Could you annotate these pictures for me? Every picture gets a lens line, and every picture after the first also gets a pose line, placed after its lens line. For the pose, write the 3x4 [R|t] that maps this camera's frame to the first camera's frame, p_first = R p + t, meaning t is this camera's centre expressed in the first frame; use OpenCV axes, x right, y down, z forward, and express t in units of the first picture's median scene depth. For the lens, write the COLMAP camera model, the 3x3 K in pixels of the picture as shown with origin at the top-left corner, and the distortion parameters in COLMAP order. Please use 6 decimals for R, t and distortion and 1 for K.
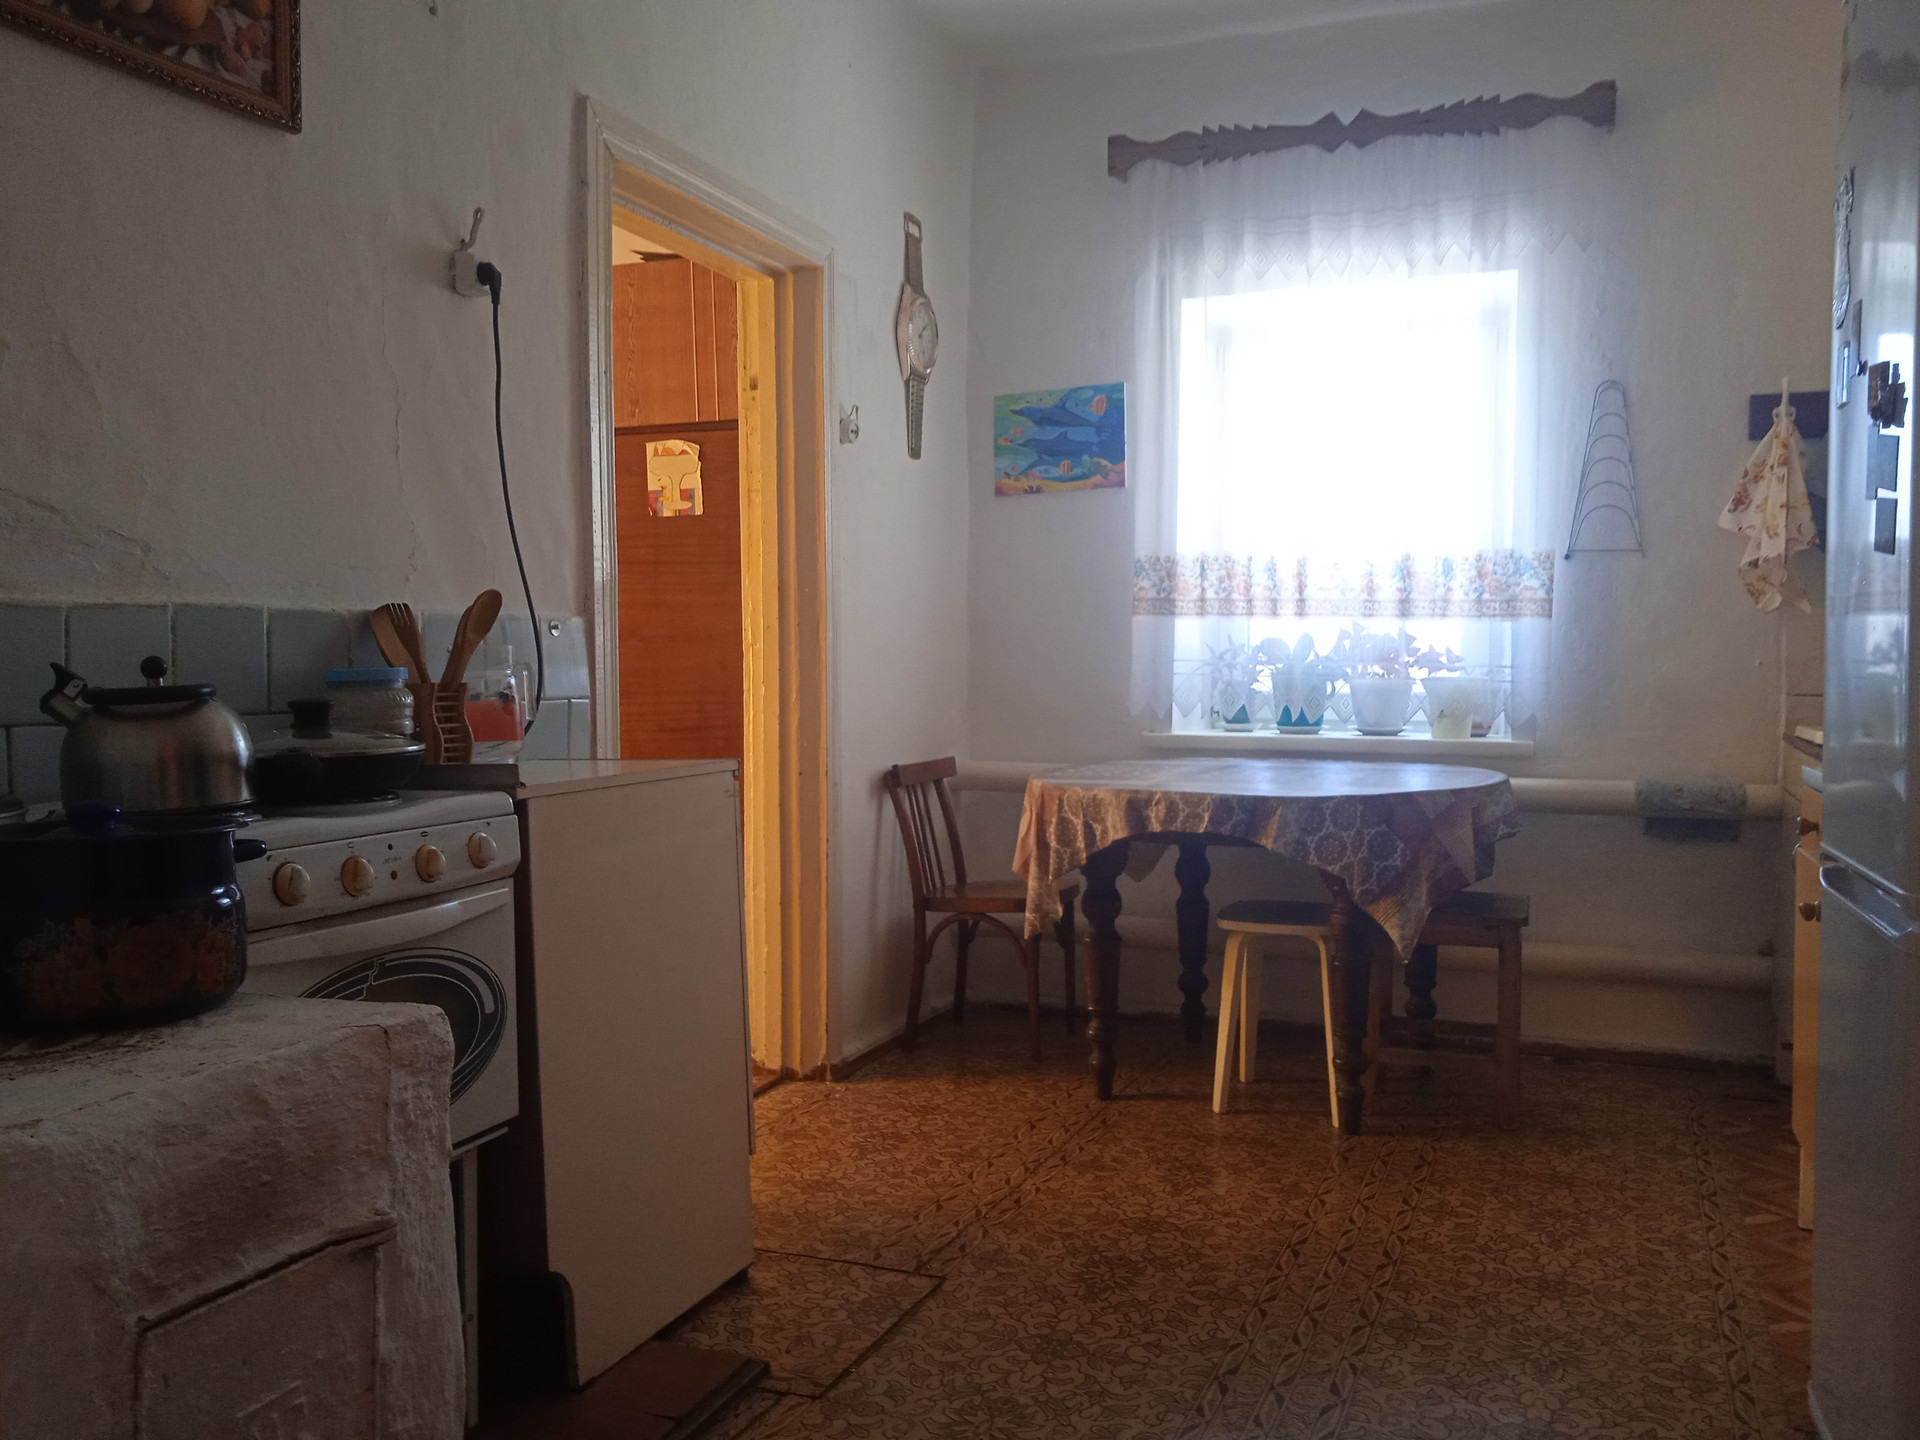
lens RADIAL K [[1562.4, 0, 960.0], [0, 1562.4, 720.0], [0, 0, 1]] dist [0.049414, -0.066184]
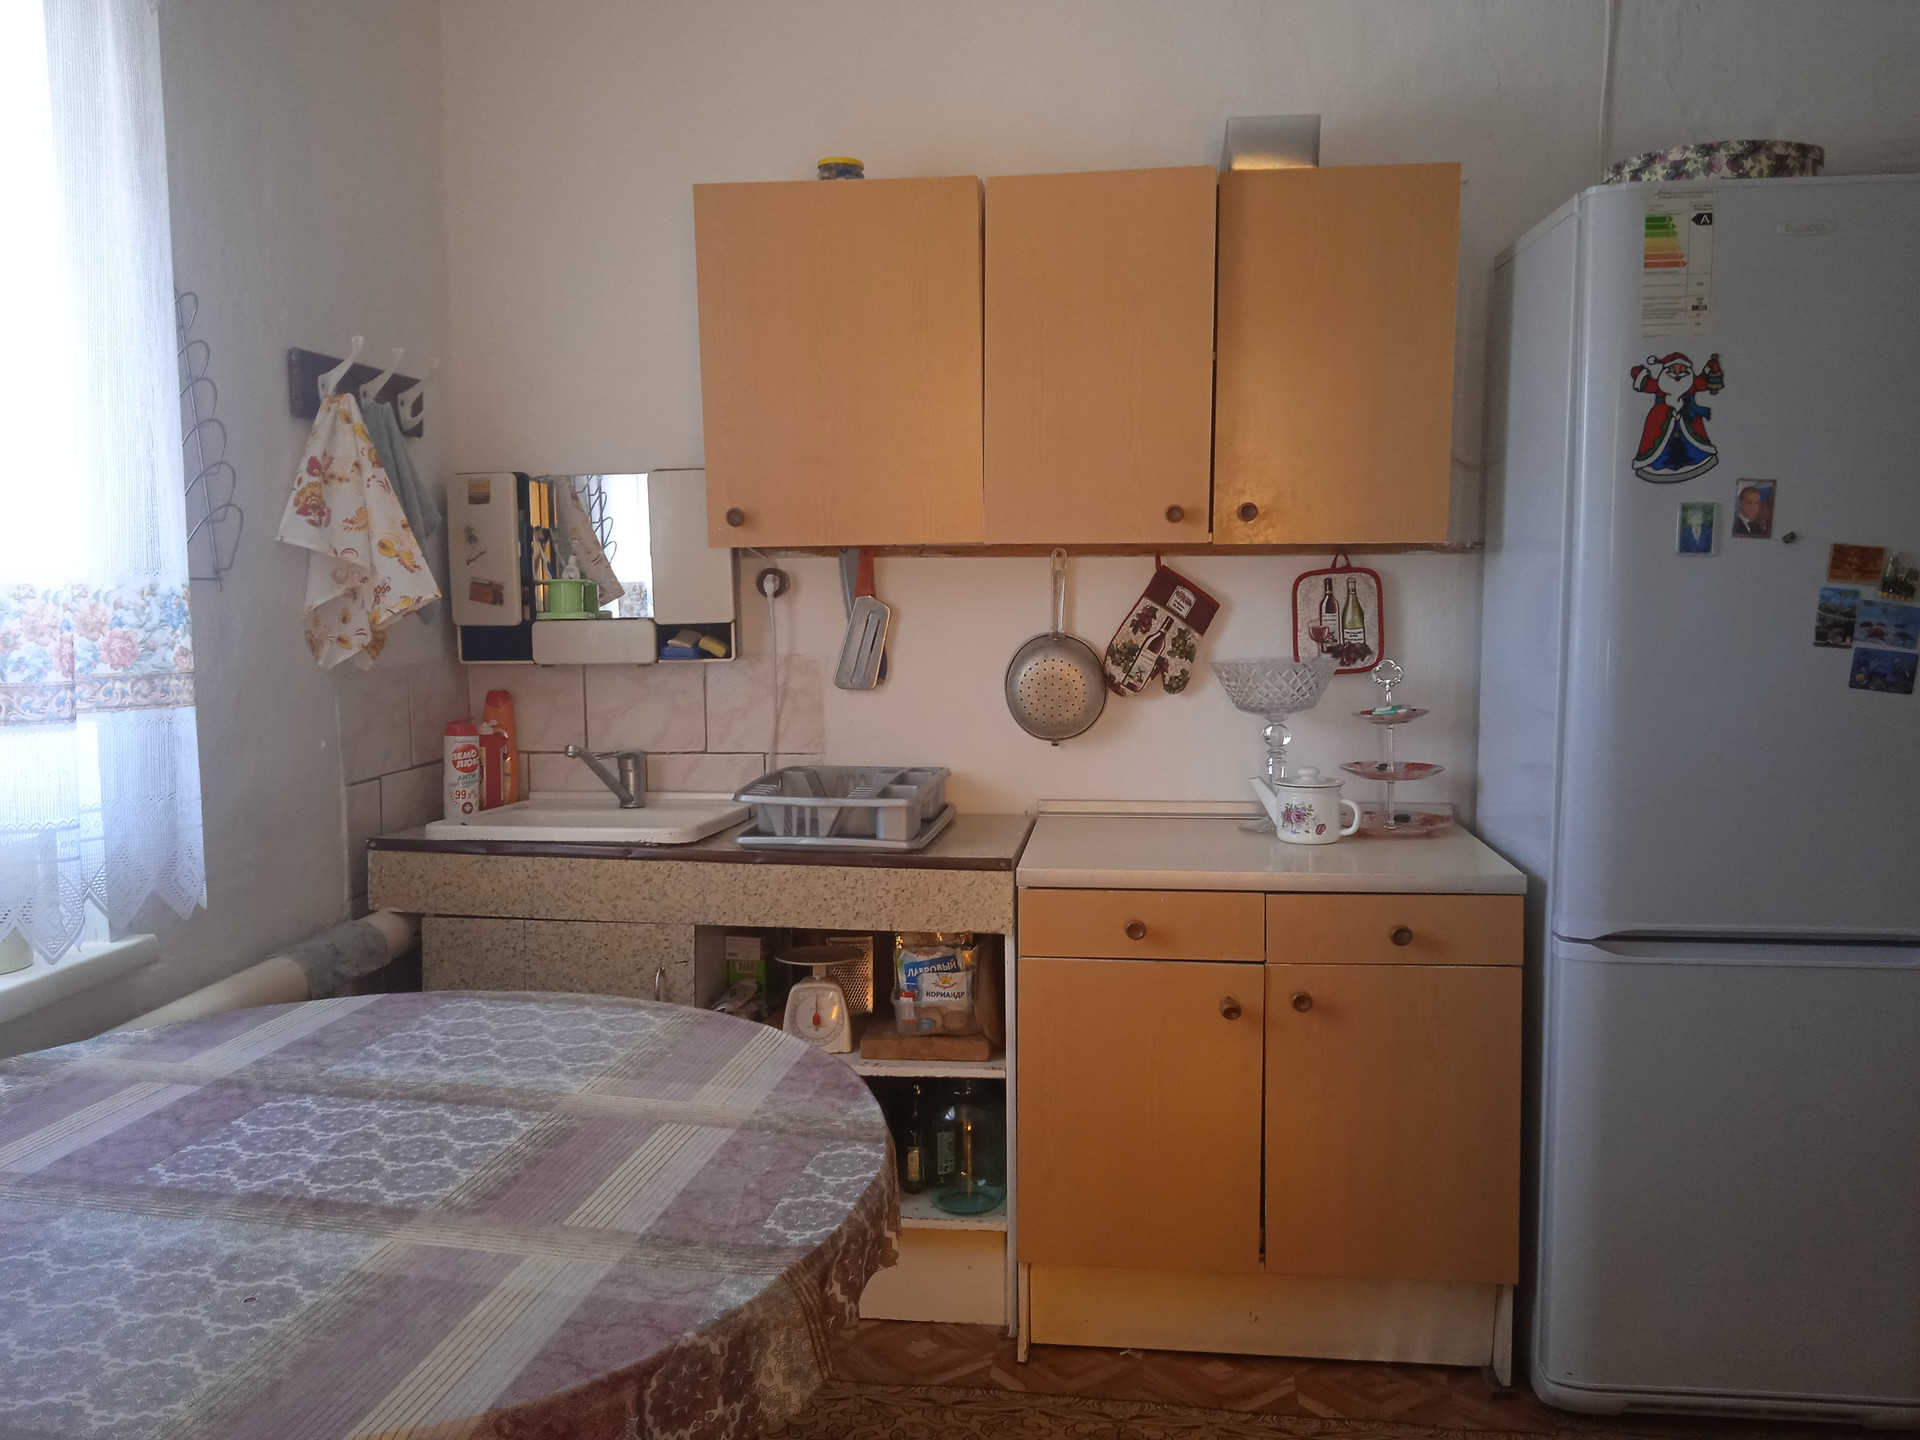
lens RADIAL K [[1562.4, 0, 960.0], [0, 1562.4, 720.0], [0, 0, 1]] dist [0.049414, -0.066184]
pose [[-0.227102, -0.087408, 0.969940, -0.217637], [0.056153, 0.993132, 0.102646, -0.100760], [-0.972251, 0.077776, -0.220634, 0.861669]]
